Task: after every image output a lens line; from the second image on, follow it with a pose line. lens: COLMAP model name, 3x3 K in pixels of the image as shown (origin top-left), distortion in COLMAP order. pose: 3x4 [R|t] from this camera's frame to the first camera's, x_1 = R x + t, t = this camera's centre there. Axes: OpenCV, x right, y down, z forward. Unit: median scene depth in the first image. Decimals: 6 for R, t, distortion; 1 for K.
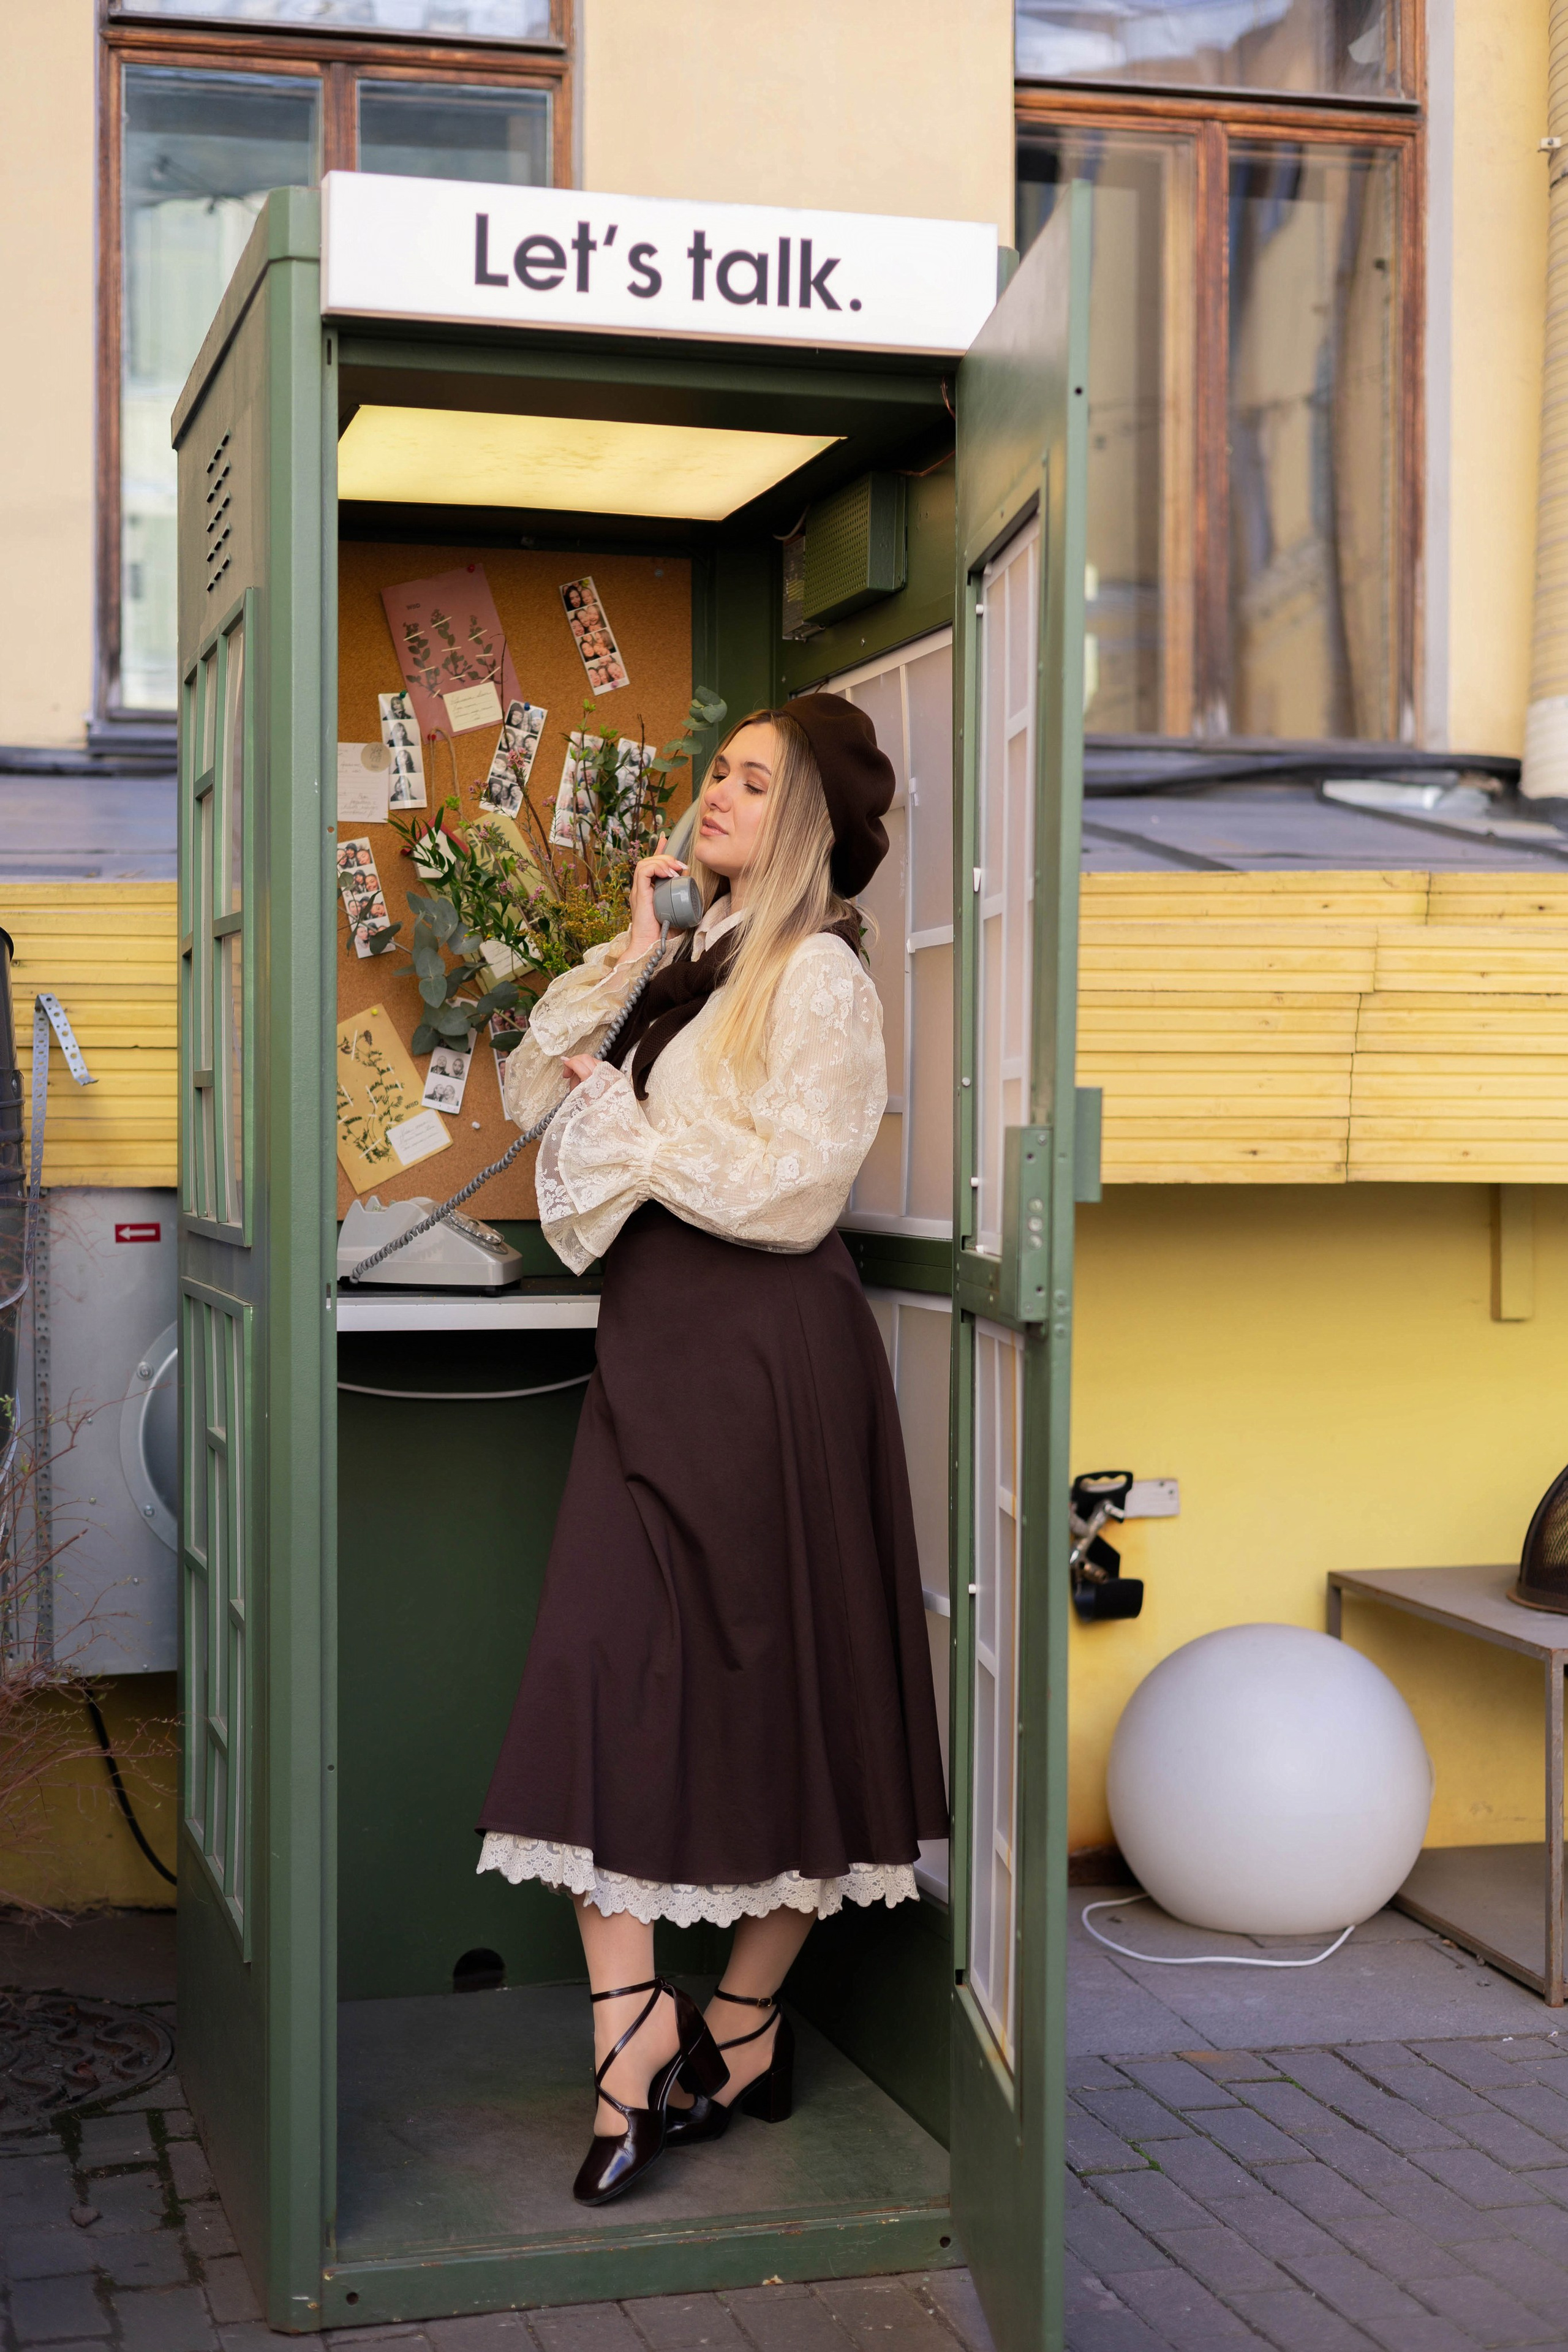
lens RADIAL K [[3352.9, 0, 784.0], [0, 3352.9, 1176.0], [0, 0, 1]] dist [0.008203, 0.005608]
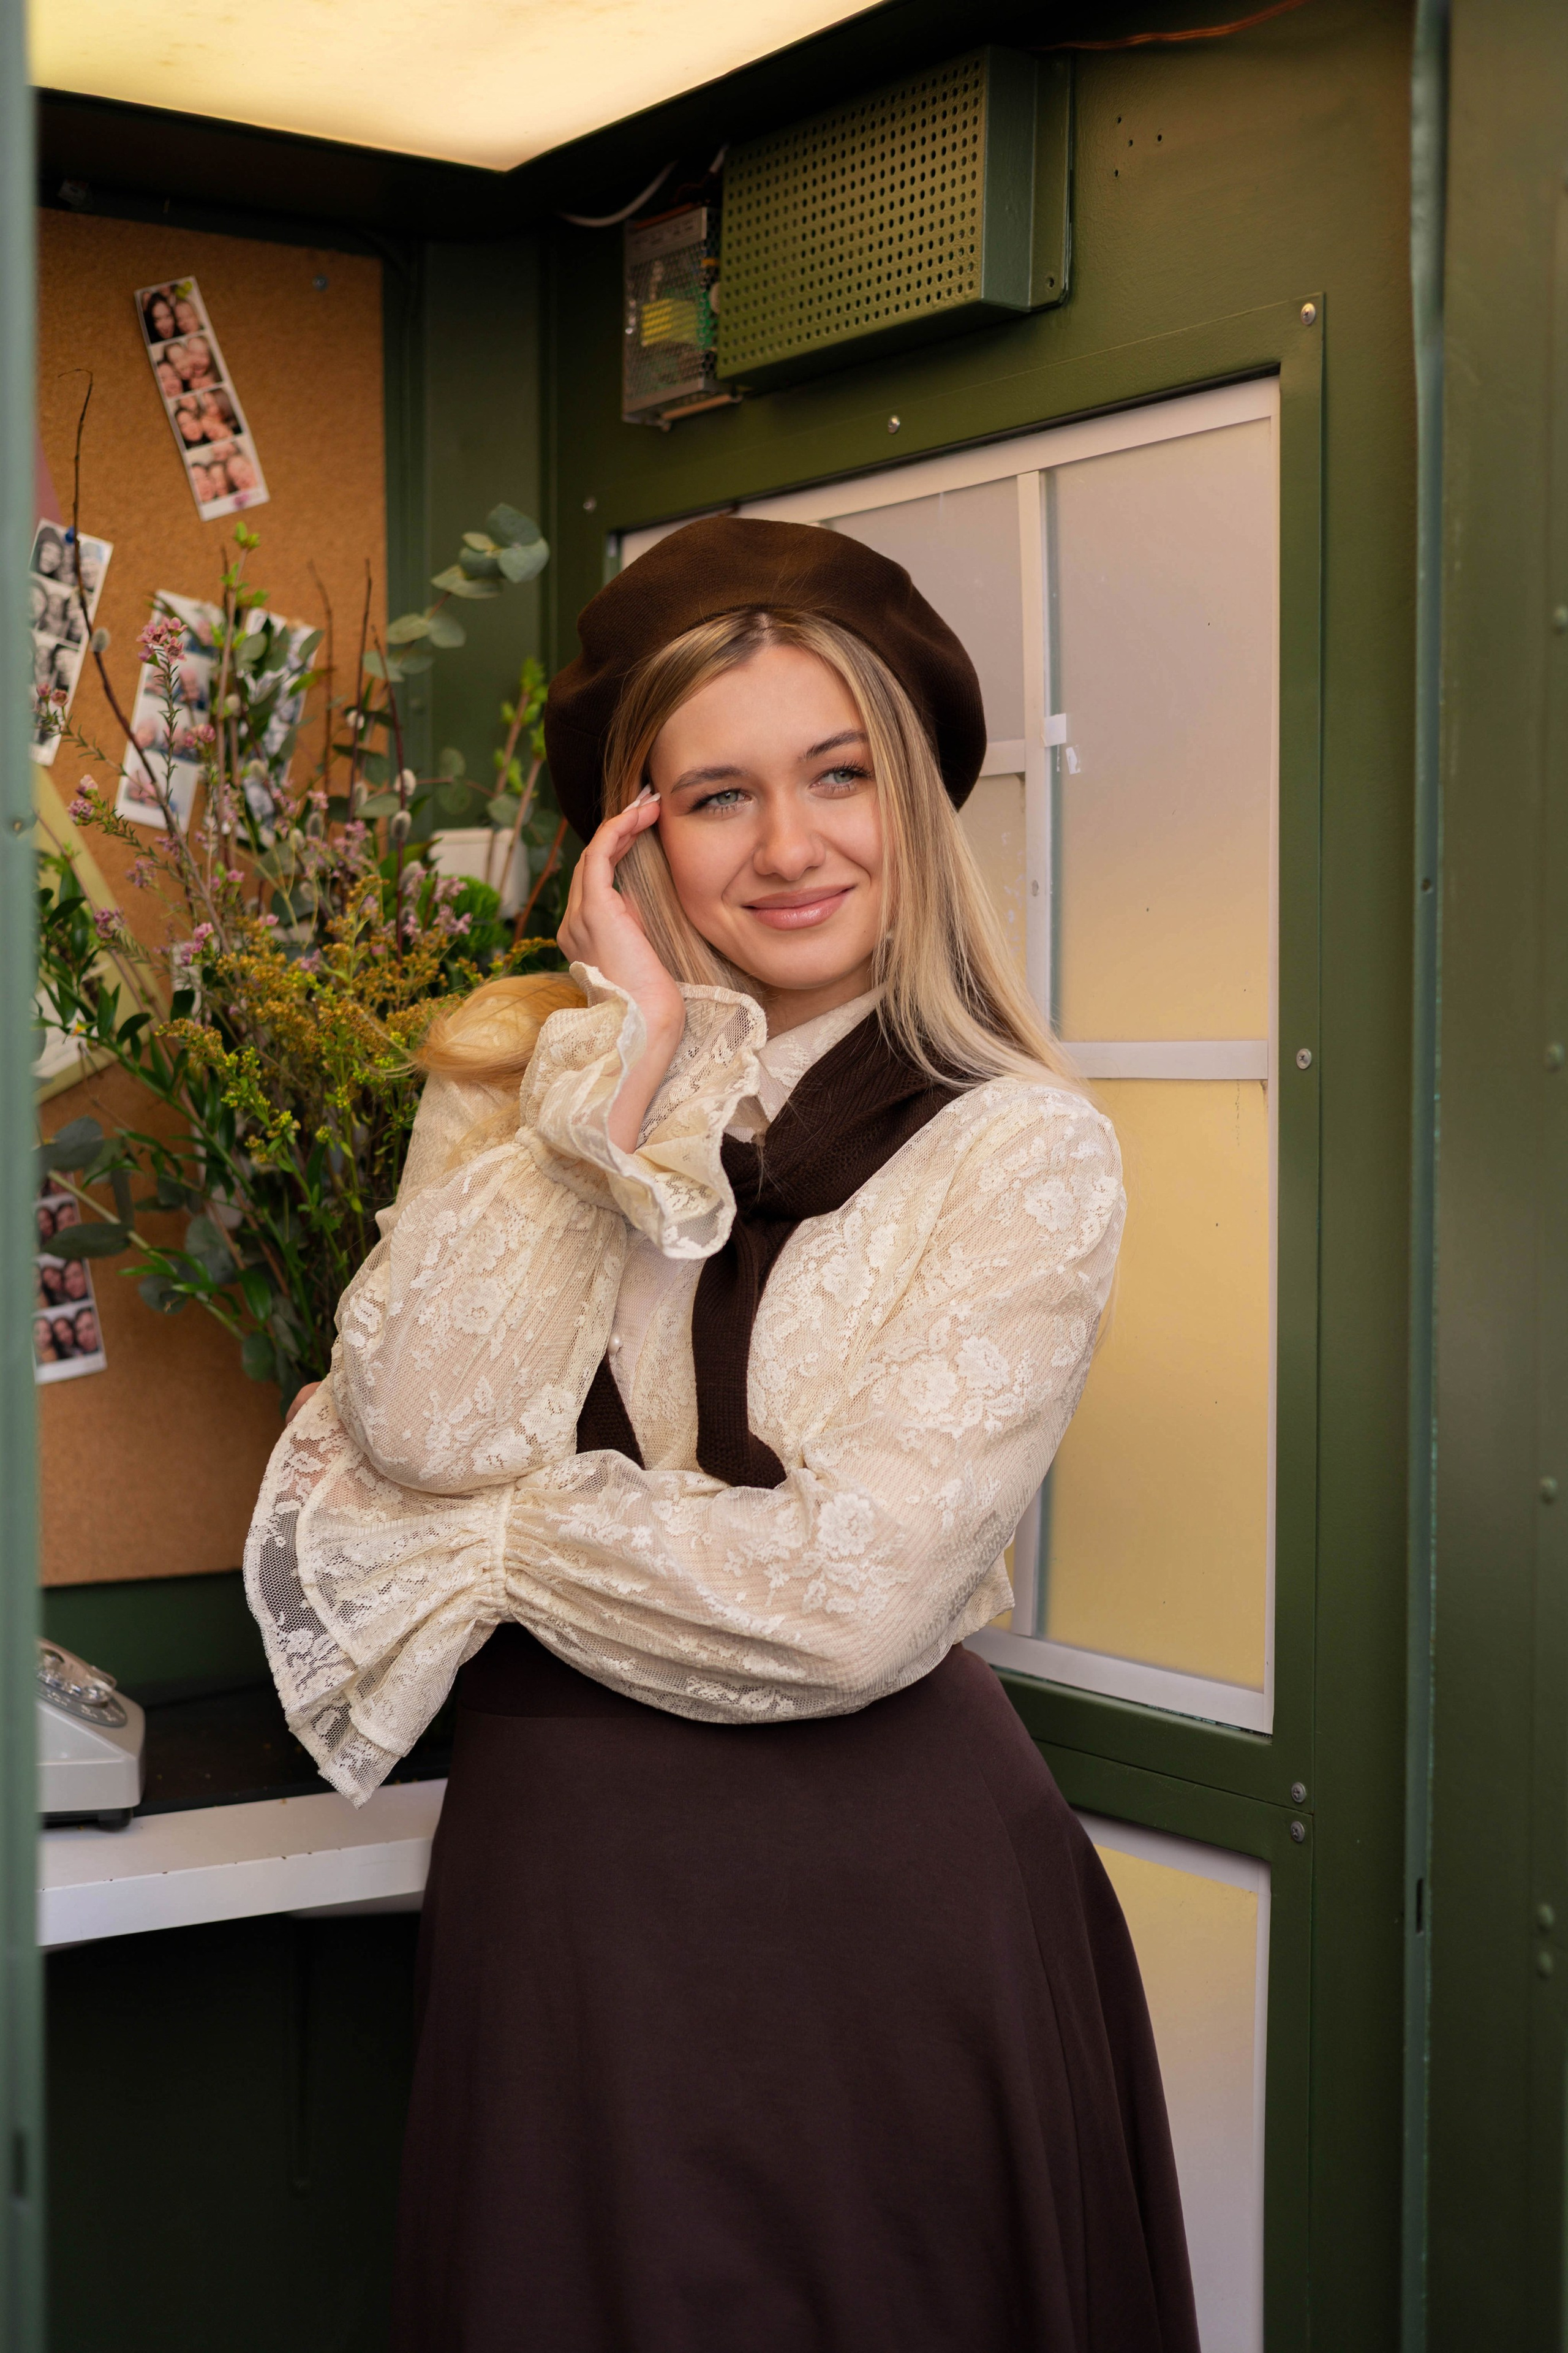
lens RADIAL K [[3354.1, 0, 784.0], [0, 3354.1, 1176.5], [0, 0, 1]] dist [0.008203, 0.005608]
pose [[0.951814, -0.011945, 0.306443, -0.128143], [0.003721, 0.999617, 0.027410, -0.059684], [-0.306653, -0.024949, 0.951494, 0.500489]]
